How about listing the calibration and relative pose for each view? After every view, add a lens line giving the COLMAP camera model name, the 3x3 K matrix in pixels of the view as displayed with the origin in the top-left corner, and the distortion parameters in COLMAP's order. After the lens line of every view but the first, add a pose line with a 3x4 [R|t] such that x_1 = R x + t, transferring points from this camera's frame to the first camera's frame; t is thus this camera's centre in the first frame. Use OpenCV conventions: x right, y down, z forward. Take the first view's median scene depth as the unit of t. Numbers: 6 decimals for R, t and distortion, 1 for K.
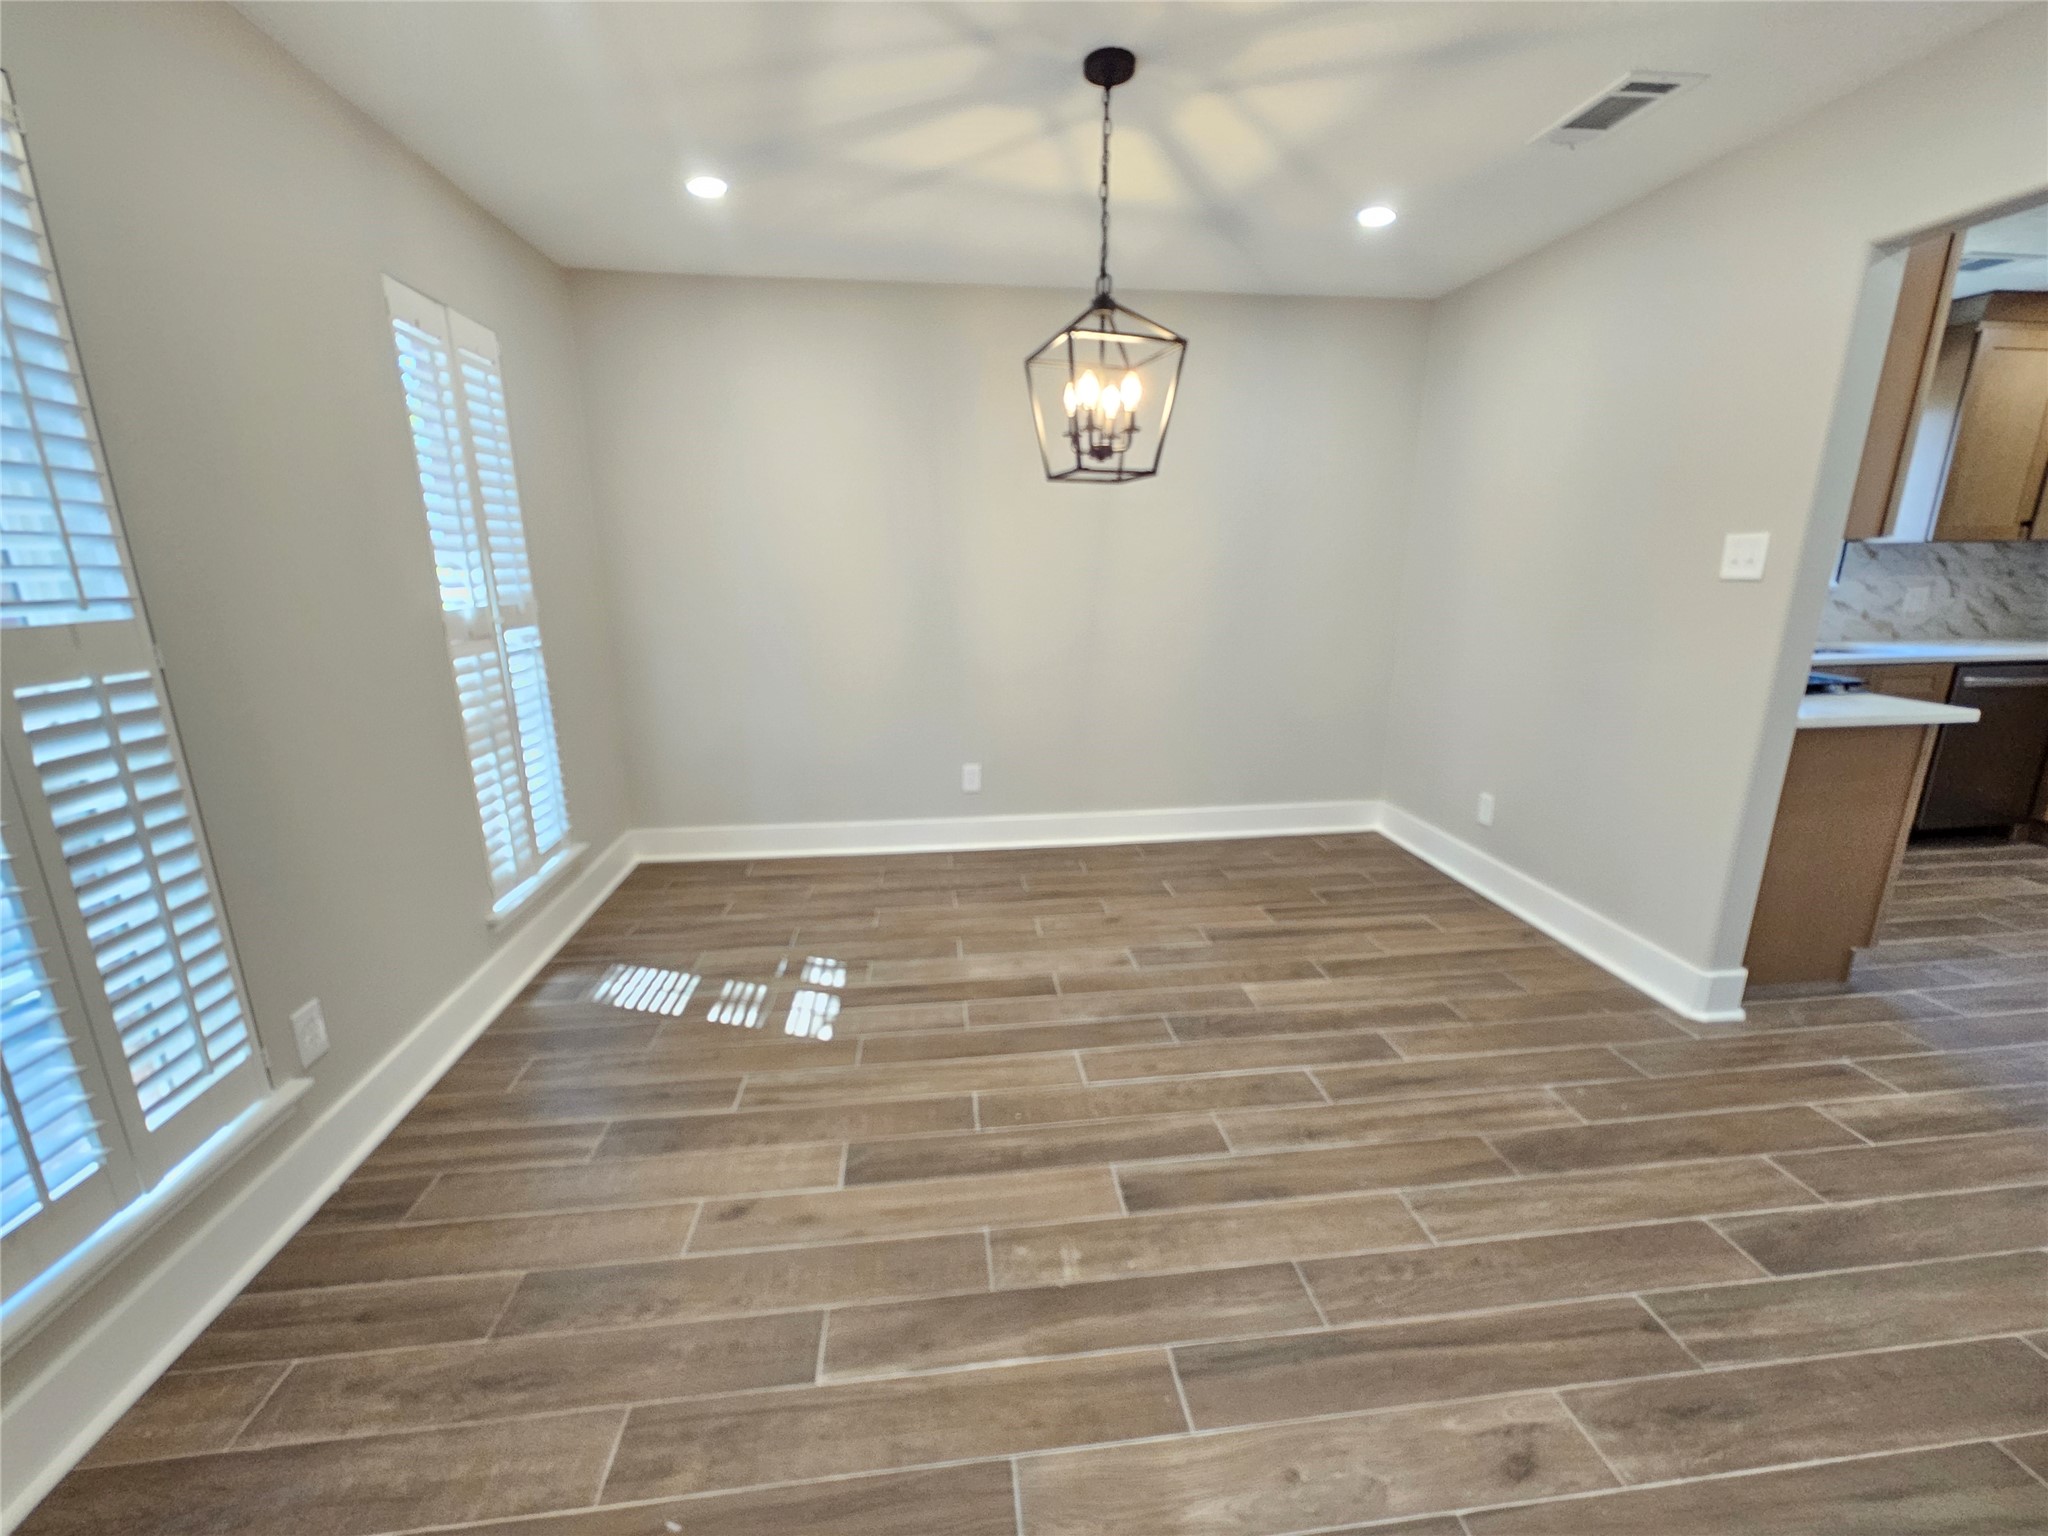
lens RADIAL K [[831.8, 0, 1018.8], [0, 831.8, 766.6], [0, 0, 1]] dist [-0.001378, 0.000093]
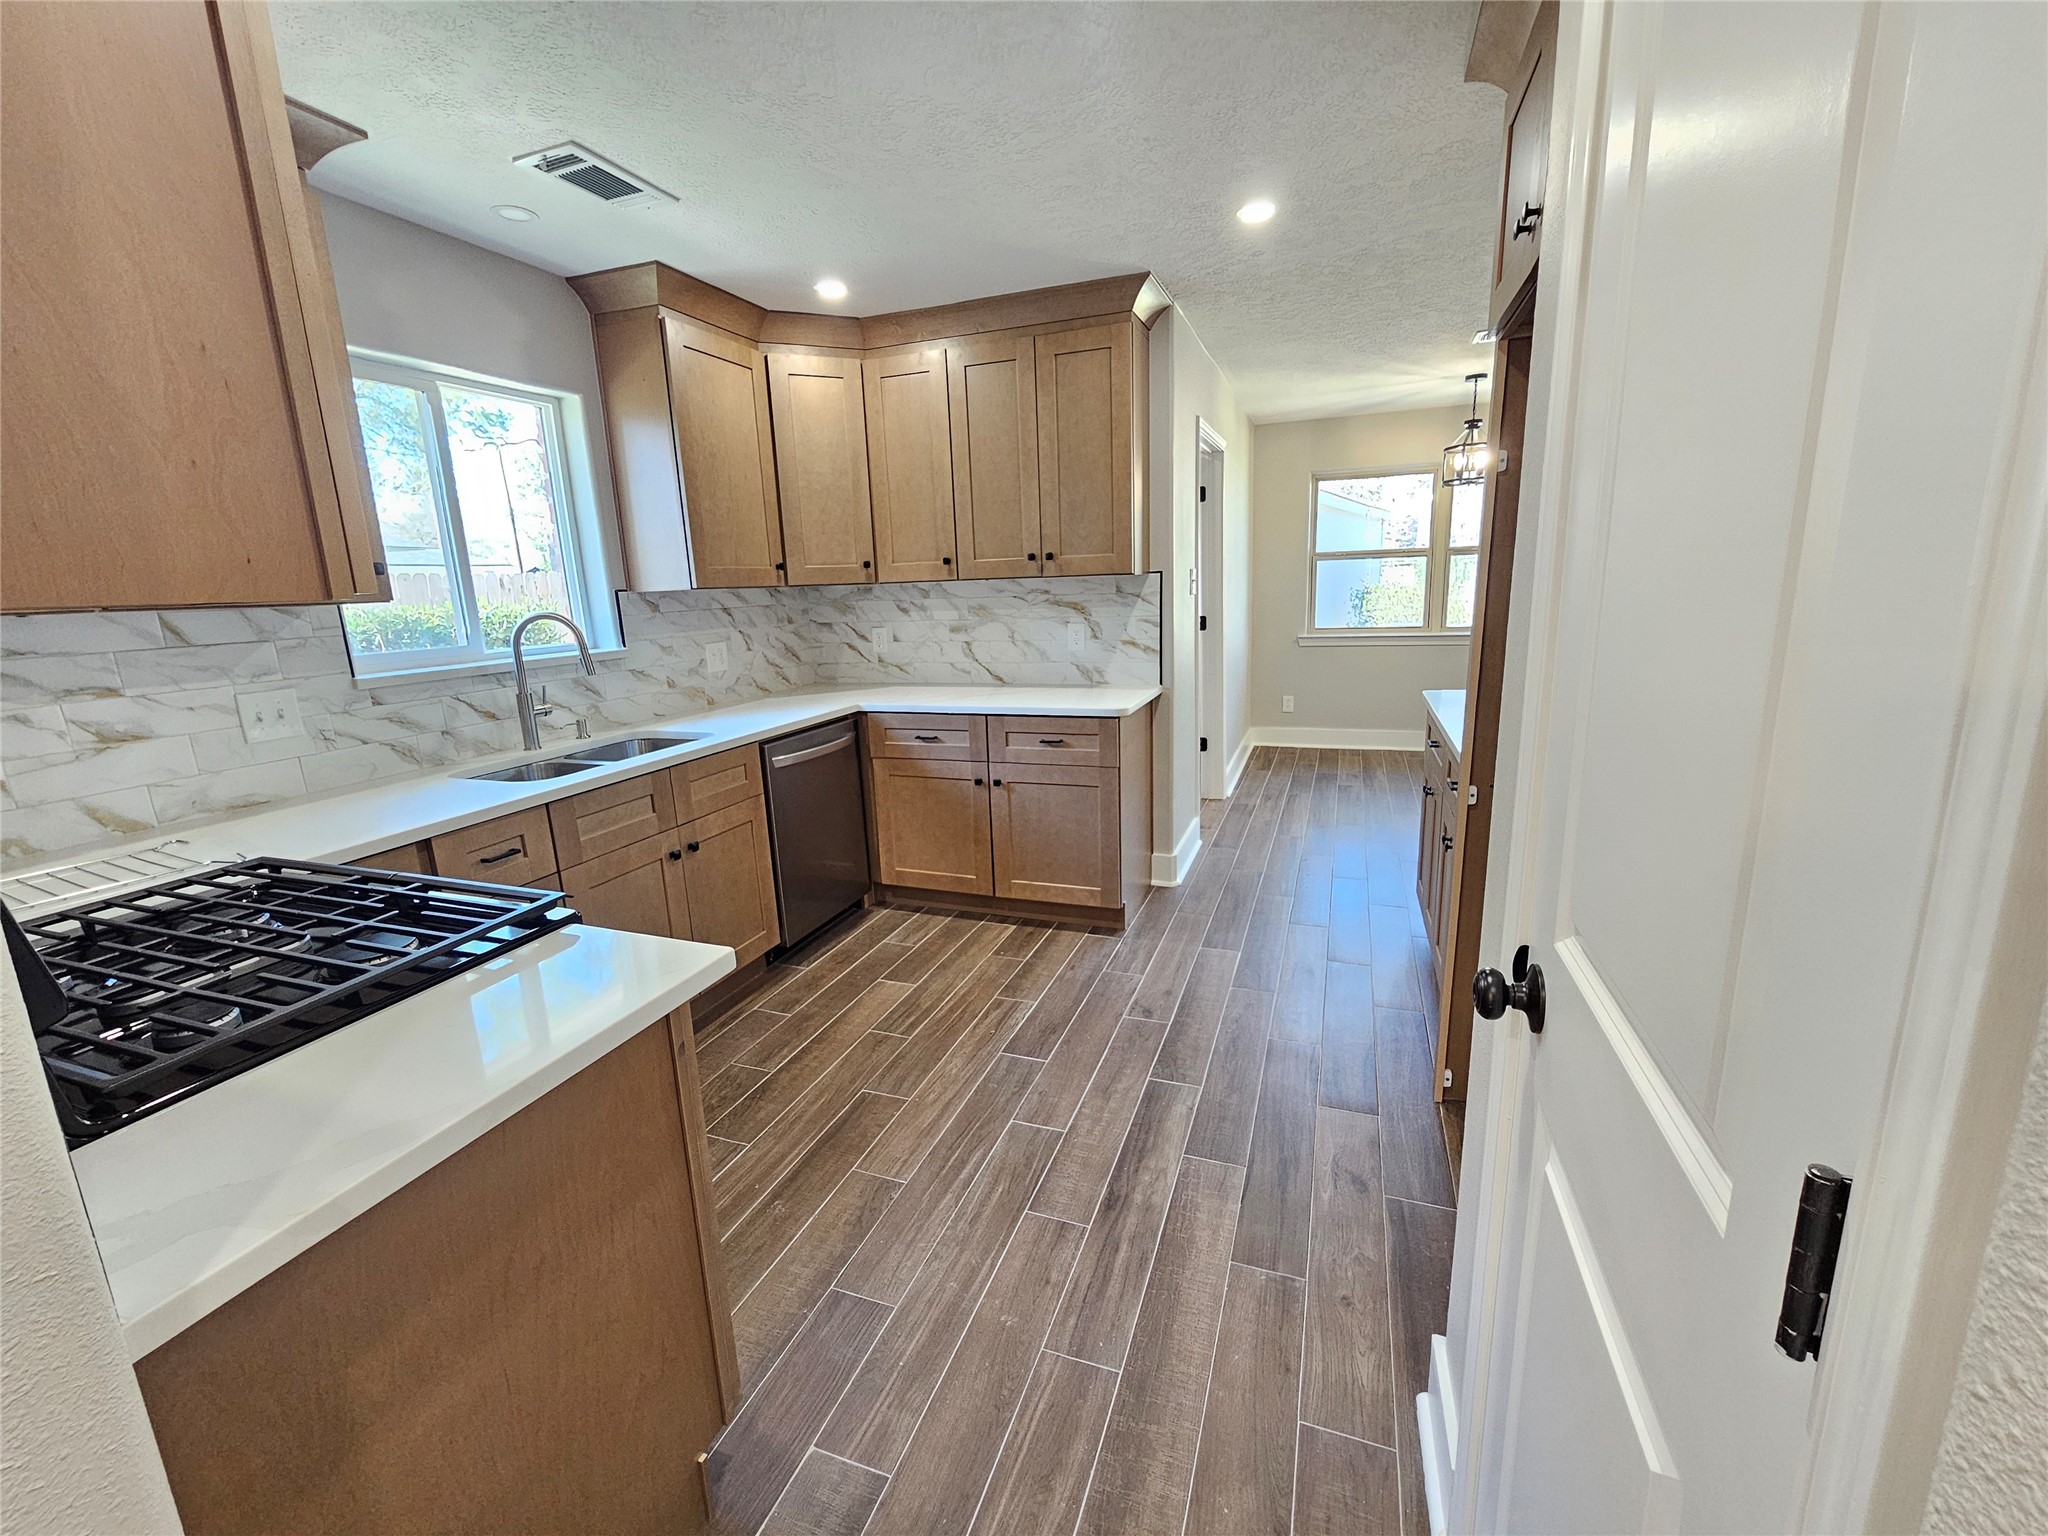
lens RADIAL K [[831.8, 0, 1018.8], [0, 831.8, 766.6], [0, 0, 1]] dist [-0.001378, 0.000093]
pose [[0.471713, -0.203941, 0.857843, 0.497101], [0.252625, 0.963359, 0.090112, -0.096580], [-0.844788, 0.174206, 0.505949, 0.350933]]
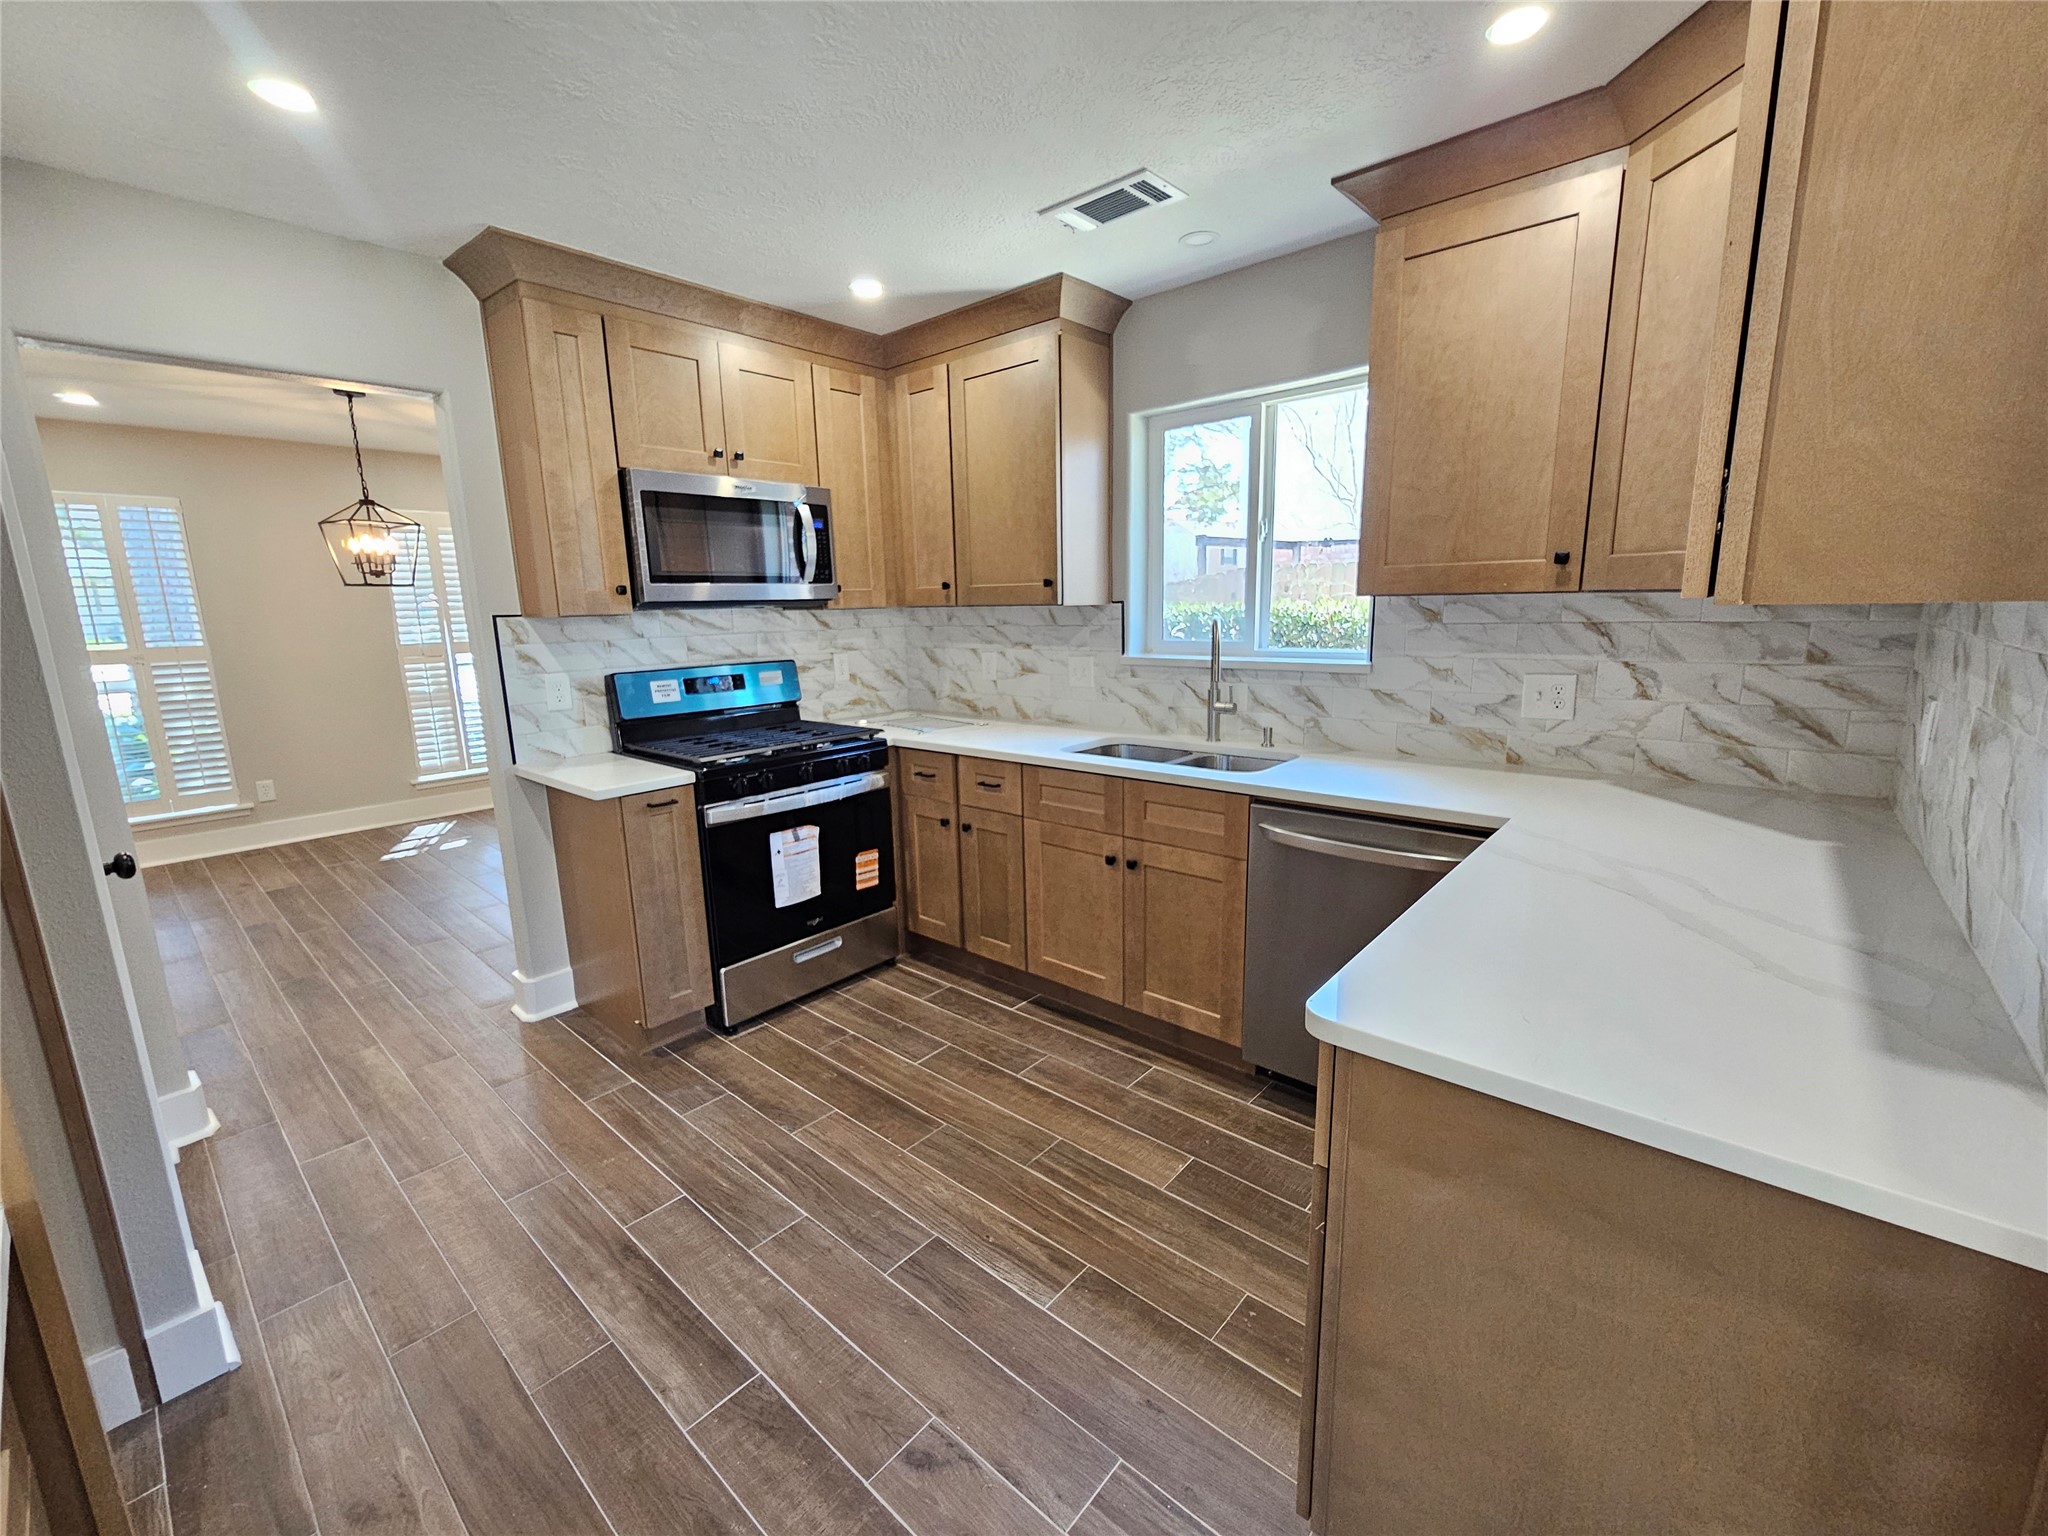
lens RADIAL K [[831.8, 0, 1018.8], [0, 831.8, 766.6], [0, 0, 1]] dist [-0.001378, 0.000093]
pose [[0.669694, 0.135171, -0.730232, 1.271264], [-0.168104, 0.985365, 0.028230, -0.117115], [0.723361, 0.103849, 0.682616, 0.398462]]
